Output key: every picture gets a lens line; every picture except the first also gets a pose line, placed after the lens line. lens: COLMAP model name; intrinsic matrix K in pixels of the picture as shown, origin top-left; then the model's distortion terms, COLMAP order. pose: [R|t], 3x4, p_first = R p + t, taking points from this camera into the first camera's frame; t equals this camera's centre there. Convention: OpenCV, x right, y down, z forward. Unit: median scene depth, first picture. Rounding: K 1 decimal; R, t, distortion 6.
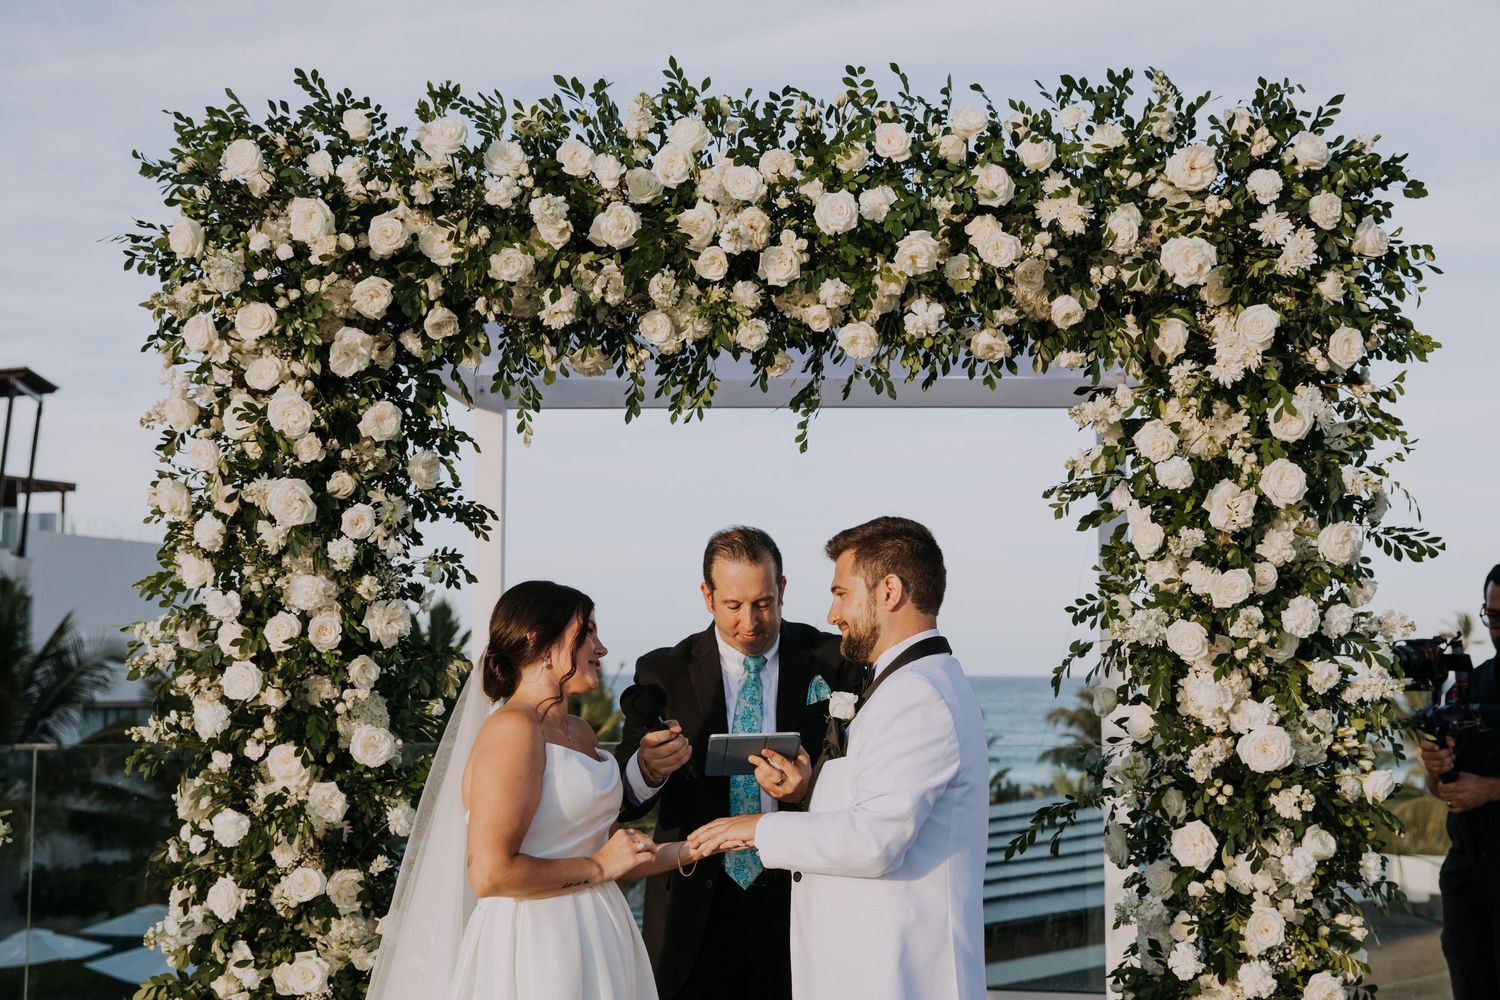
lens RADIAL K [[1970.1, 0, 787.1], [0, 1970.1, 535.6], [0, 0, 1]] dist [0.054987, 0.022156]
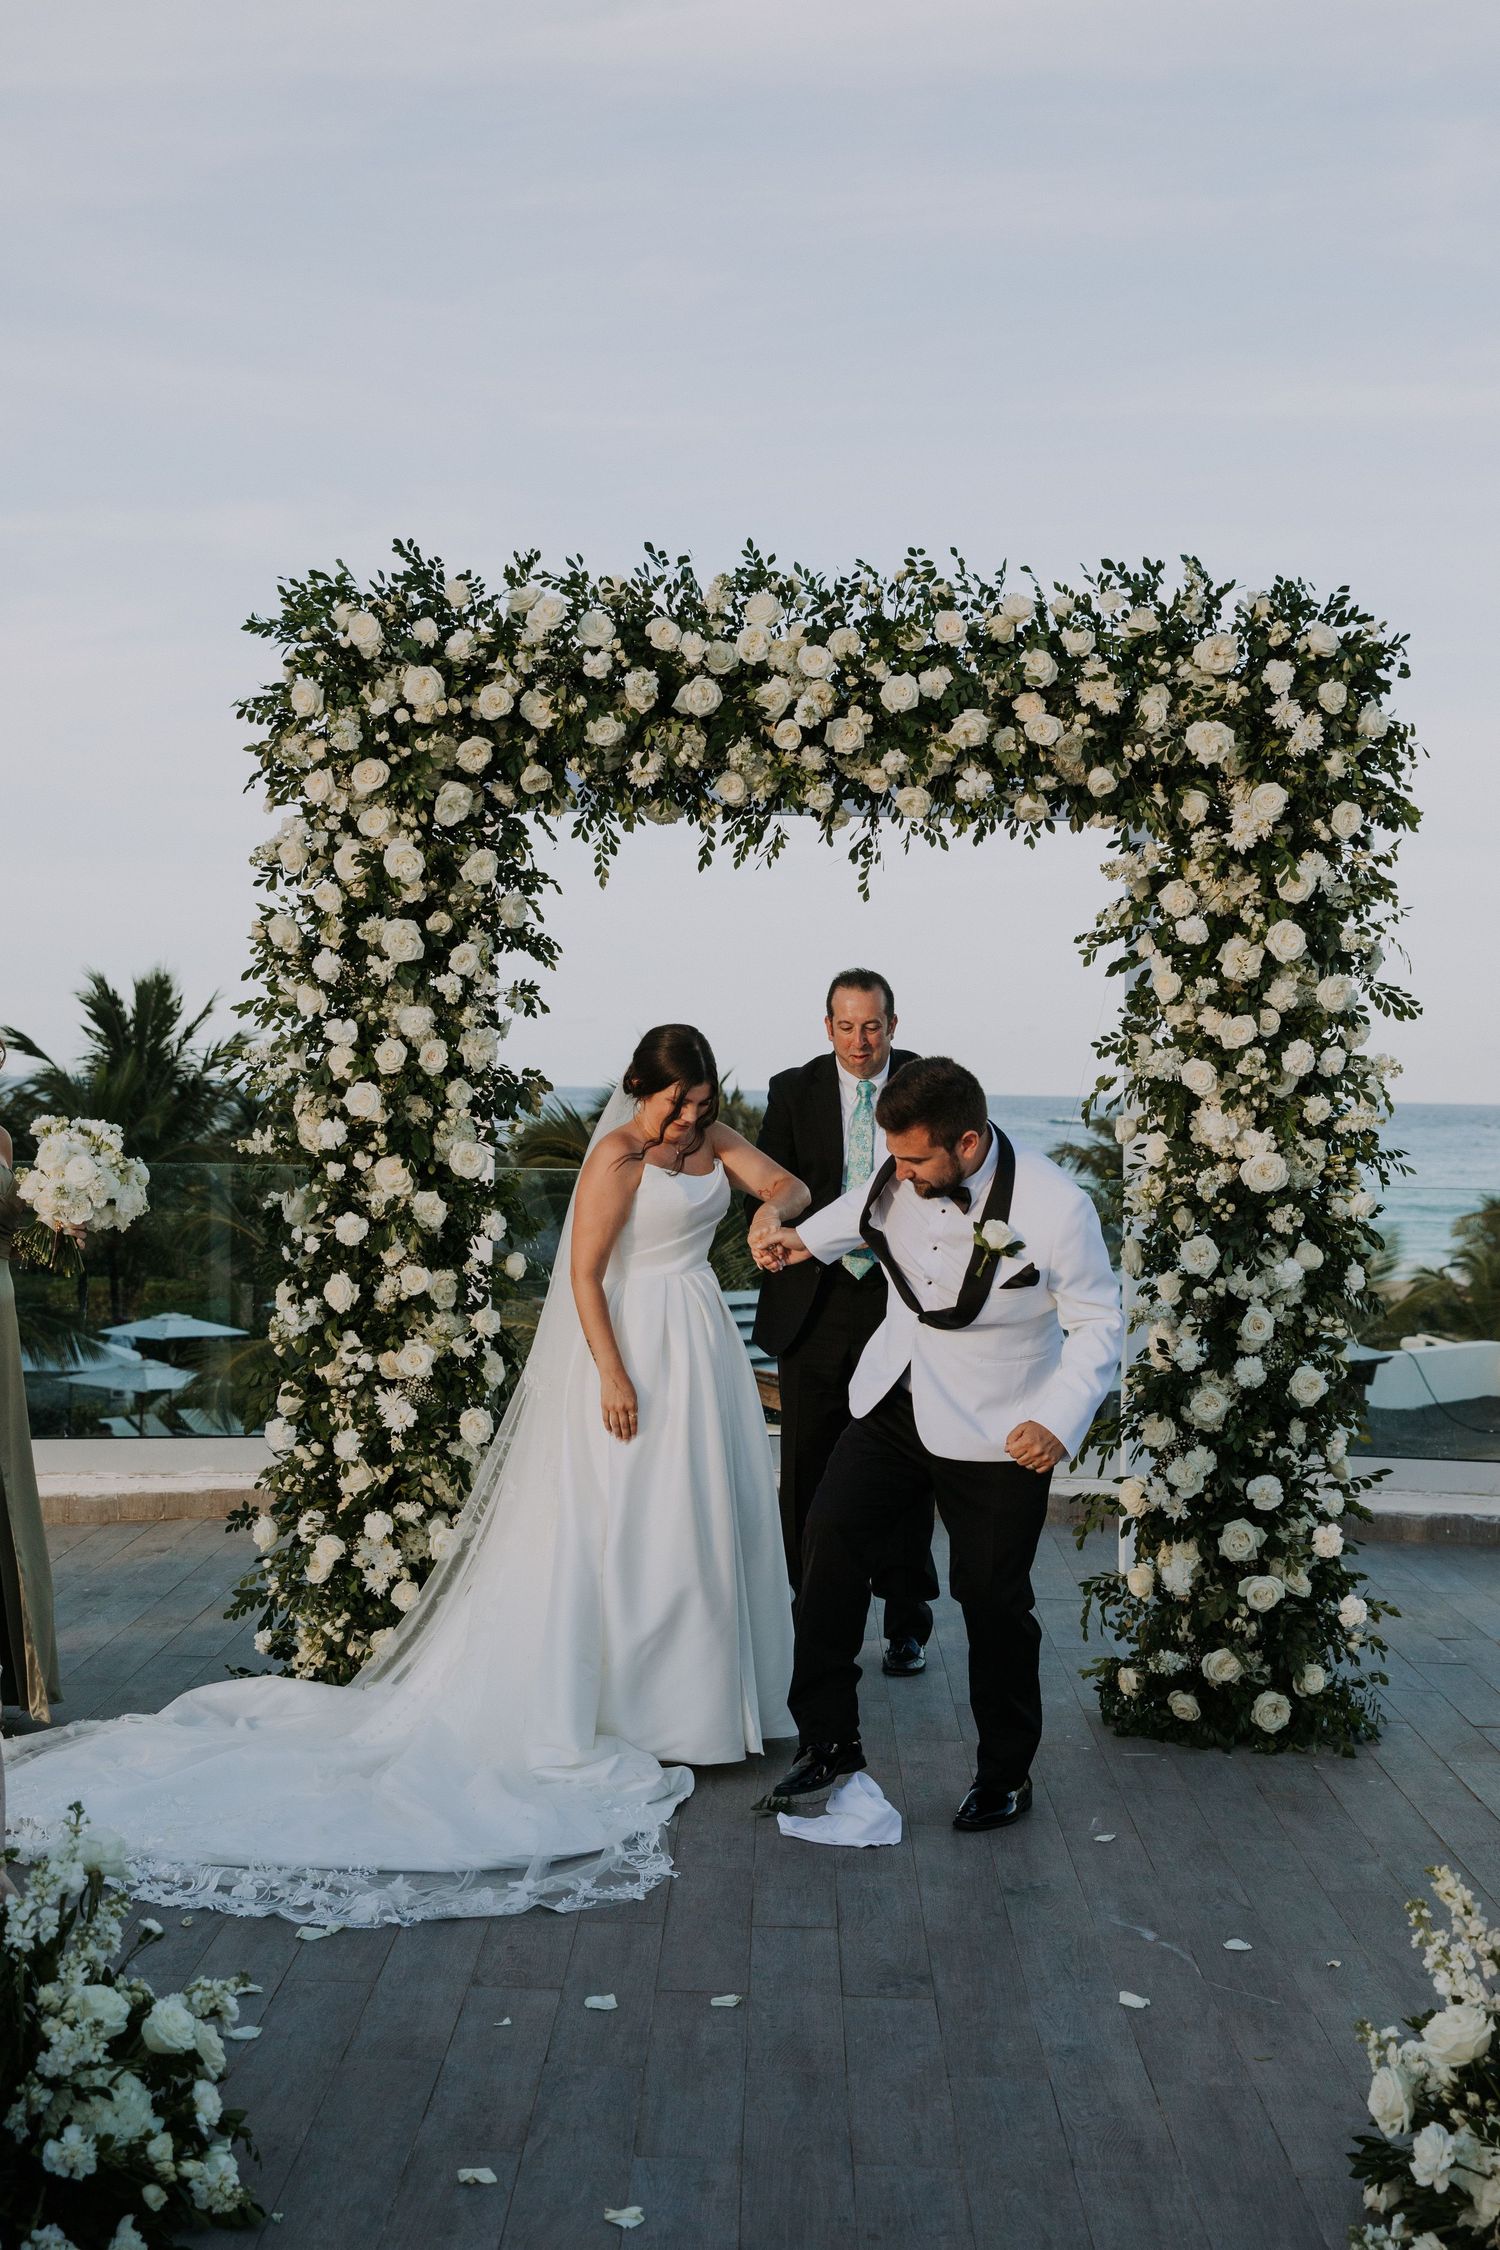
lens RADIAL K [[2904.6, 0, 750.0], [0, 2904.6, 1125.0], [0, 0, 1]] dist [0.011955, 0.424300]
pose [[0.999533, 0.014797, 0.026737, -0.097437], [-0.016880, 0.996698, 0.079427, -0.046538], [-0.025473, -0.079841, 0.996482, -0.644221]]
